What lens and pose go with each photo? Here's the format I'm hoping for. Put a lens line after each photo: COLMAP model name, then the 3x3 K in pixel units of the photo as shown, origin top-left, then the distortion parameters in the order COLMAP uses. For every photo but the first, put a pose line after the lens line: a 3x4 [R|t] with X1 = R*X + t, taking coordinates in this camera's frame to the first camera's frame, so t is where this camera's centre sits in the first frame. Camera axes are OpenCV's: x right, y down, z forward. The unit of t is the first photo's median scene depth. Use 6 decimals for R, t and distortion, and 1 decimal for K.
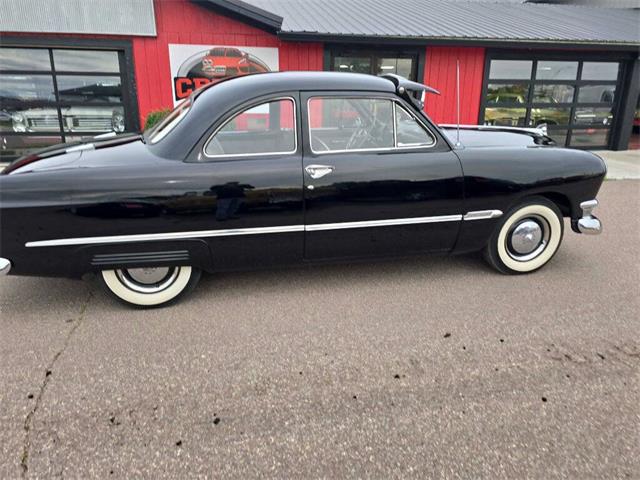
lens RADIAL K [[439.6, 0, 329.6], [0, 439.6, 231.7], [0, 0, 1]] dist [0.056564, -0.050081]
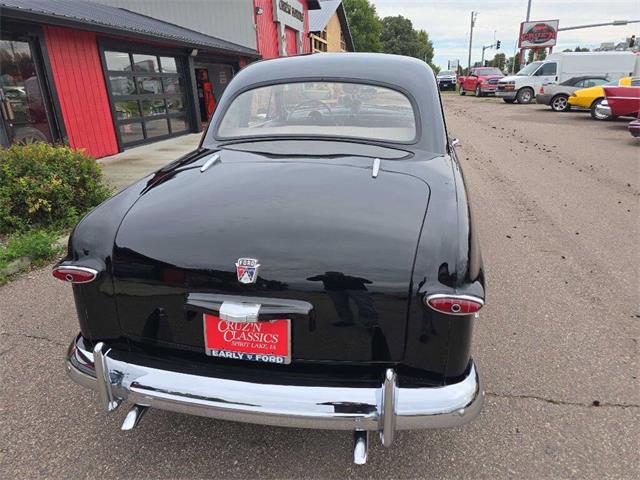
lens RADIAL K [[439.6, 0, 318.3], [0, 439.6, 237.2], [0, 0, 1]] dist [0.056564, -0.050081]
pose [[0.396051, -0.319924, 0.860693, -0.483820], [0.307037, 0.929527, 0.204226, -0.100226], [-0.865374, 0.183381, 0.466368, 0.334093]]
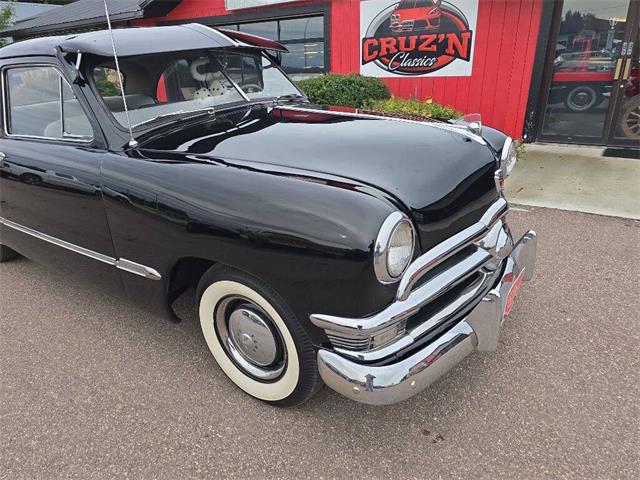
lens RADIAL K [[439.6, 0, 317.7], [0, 439.6, 240.5], [0, 0, 1]] dist [0.056564, -0.050081]
pose [[0.665103, 0.253727, -0.702325, 0.392730], [-0.183083, 0.967208, 0.176040, -0.095545], [0.723961, 0.011499, 0.689745, 0.333227]]
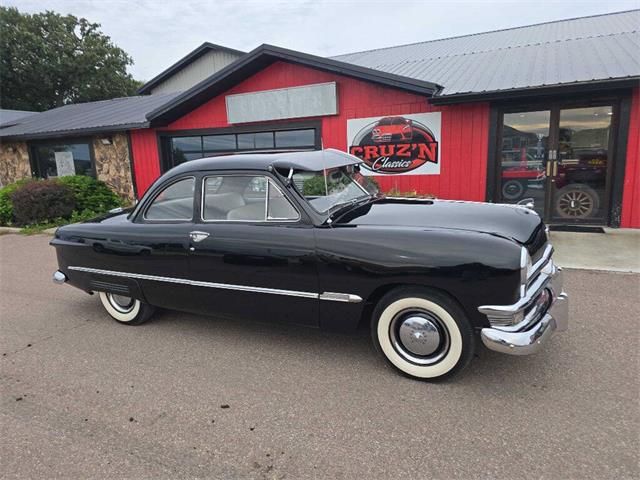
lens RADIAL K [[439.6, 0, 321.9], [0, 439.6, 234.2], [0, 0, 1]] dist [0.056564, -0.050081]
pose [[0.771124, 0.074909, -0.632262, 0.383970], [-0.144920, 0.987639, -0.059735, -0.046722], [0.619972, 0.137690, 0.772448, 0.108897]]
